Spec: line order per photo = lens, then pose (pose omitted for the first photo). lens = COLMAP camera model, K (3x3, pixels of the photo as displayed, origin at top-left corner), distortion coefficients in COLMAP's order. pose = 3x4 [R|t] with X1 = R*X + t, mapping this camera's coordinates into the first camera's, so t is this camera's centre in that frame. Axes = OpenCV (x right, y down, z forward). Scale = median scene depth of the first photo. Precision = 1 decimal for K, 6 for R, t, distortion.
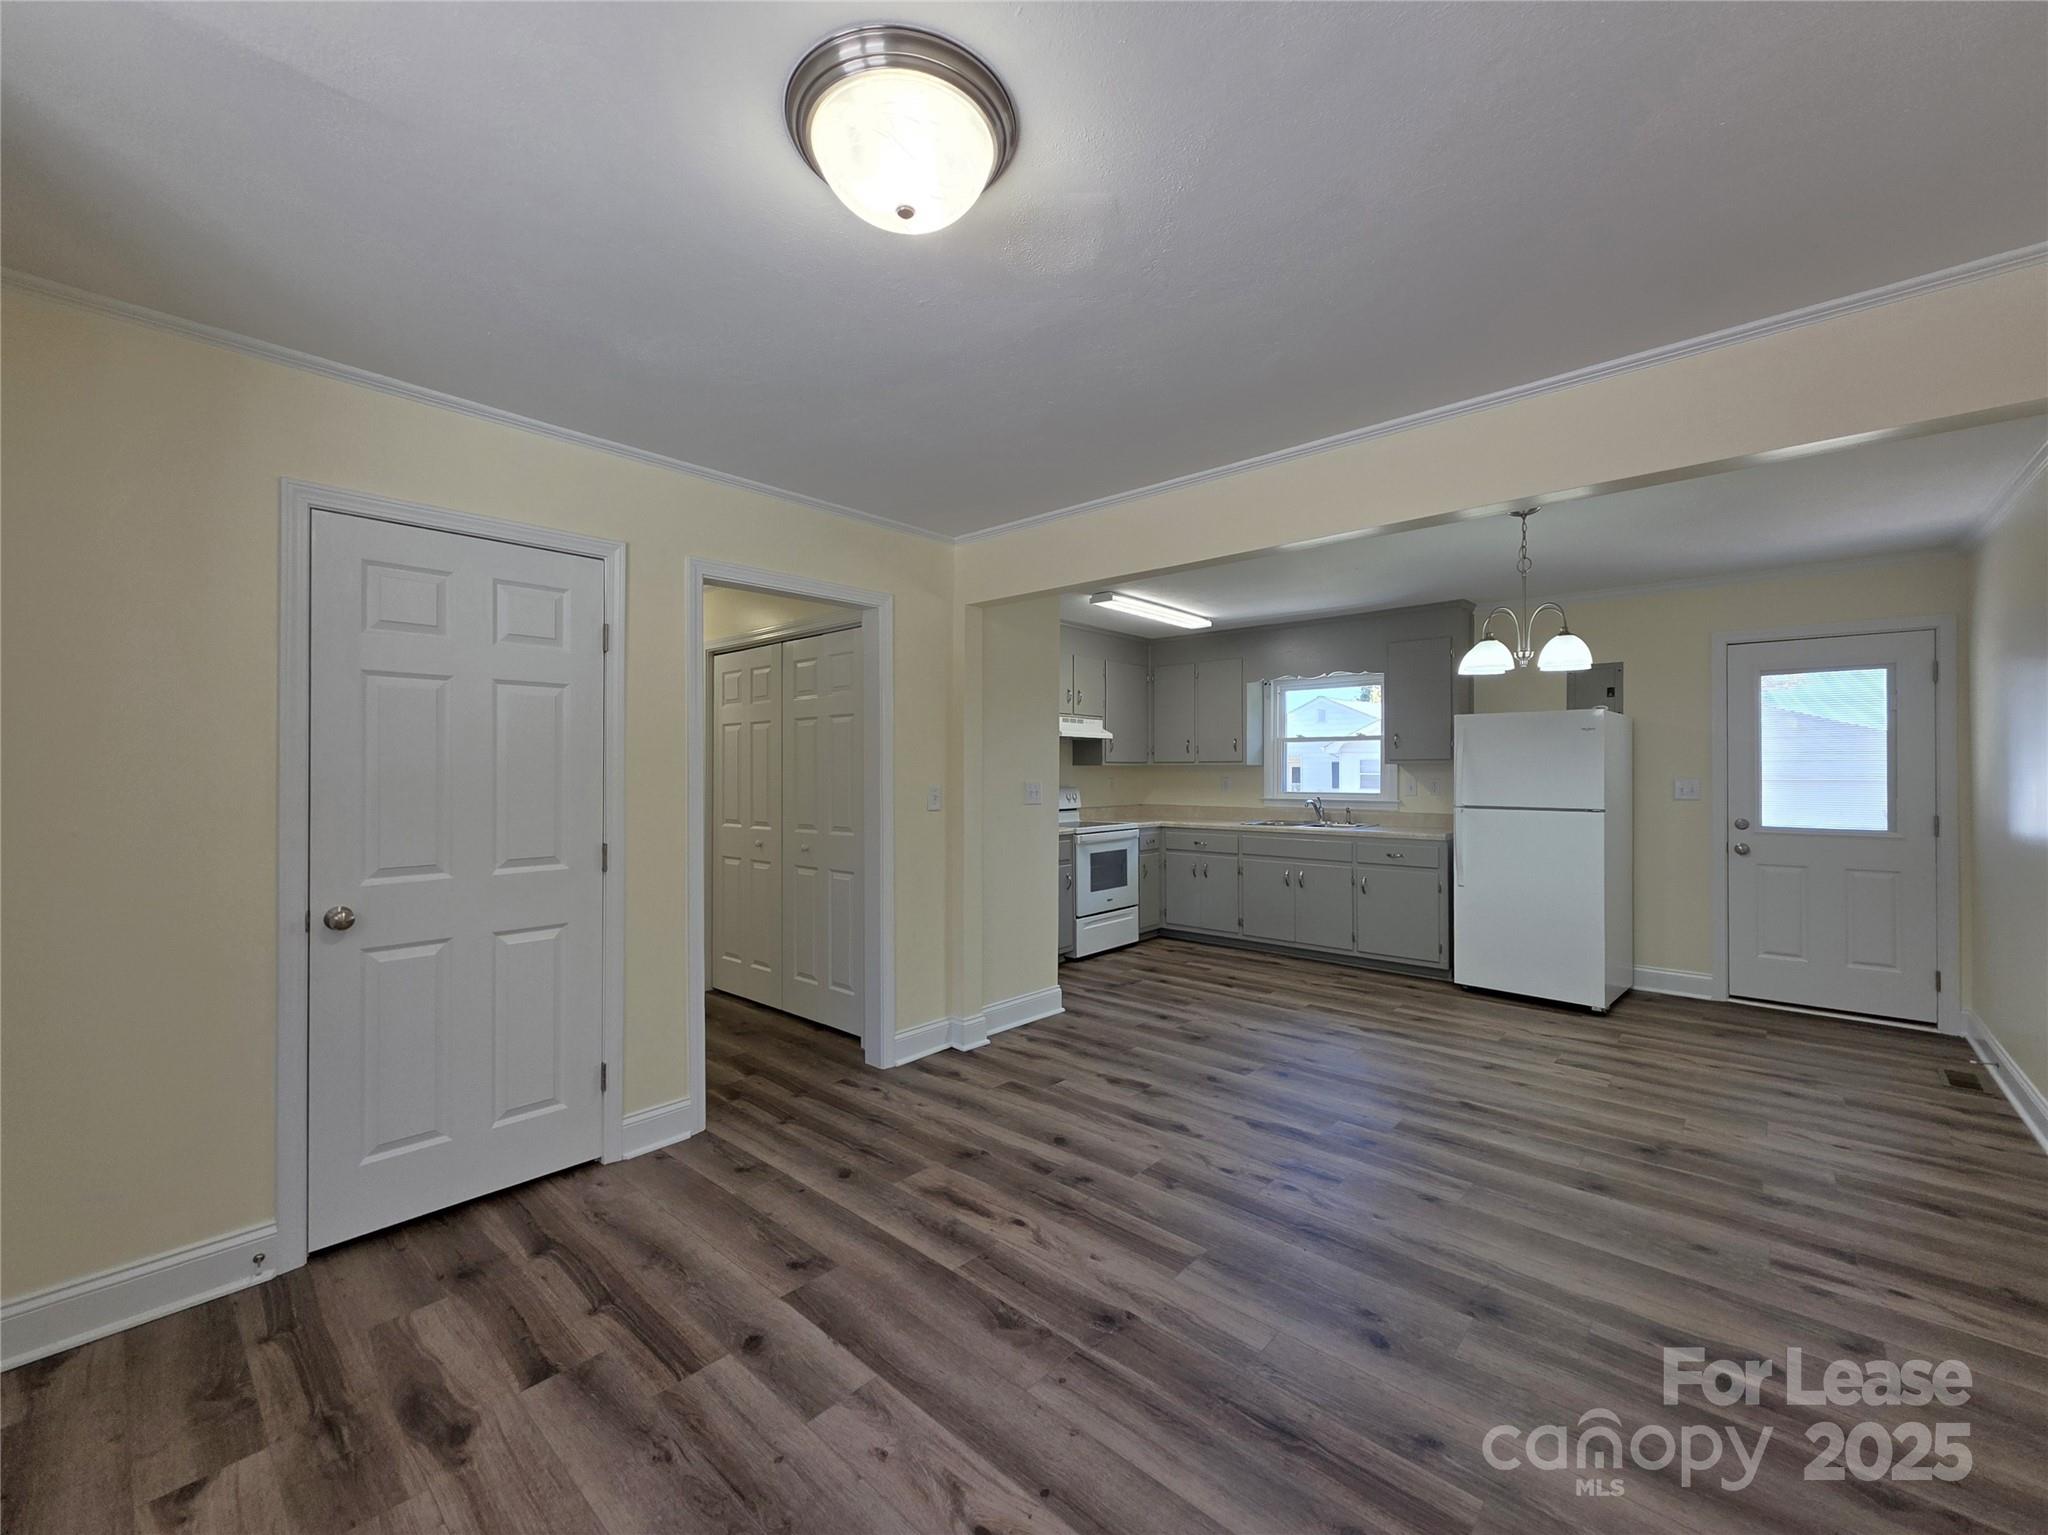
lens RADIAL K [[829.3, 0, 1024.0], [0, 829.3, 767.5], [0, 0, 1]] dist [-0.001759, 0.000076]
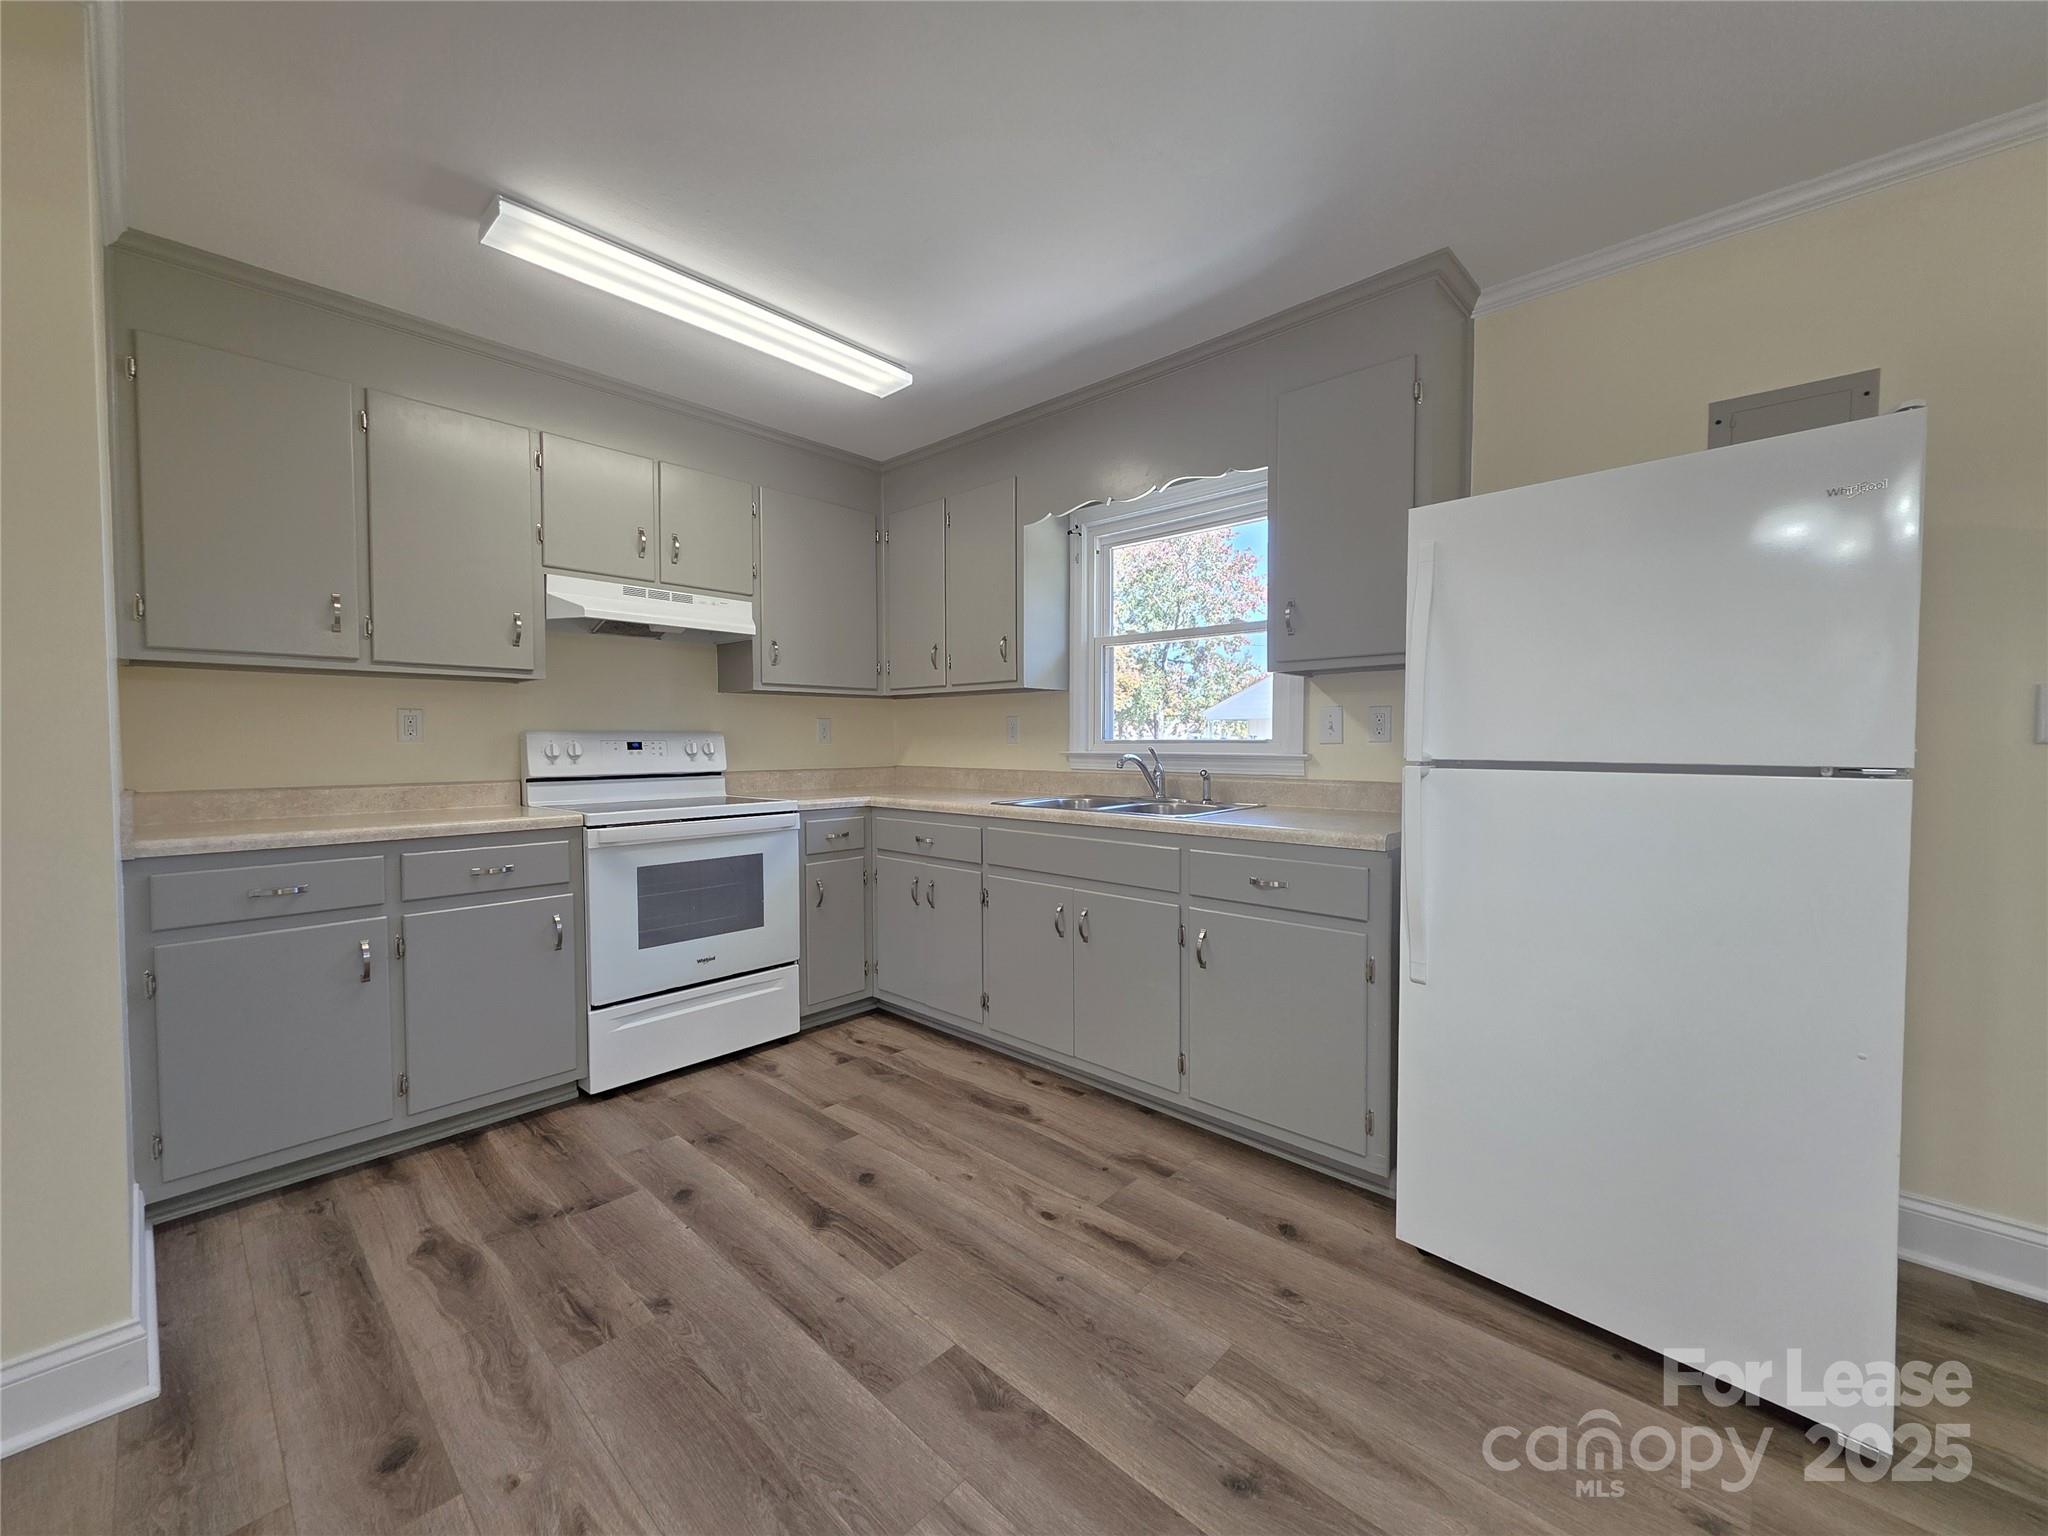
lens RADIAL K [[832.0, 0, 1024.0], [0, 832.0, 768.0], [0, 0, 1]] dist [0.000018, -0.000079]
pose [[0.999999, 0.000188, 0.001341, 0.279366], [-0.000240, 0.999230, 0.039246, 0.027827], [-0.001332, -0.039246, 0.999229, 0.503856]]
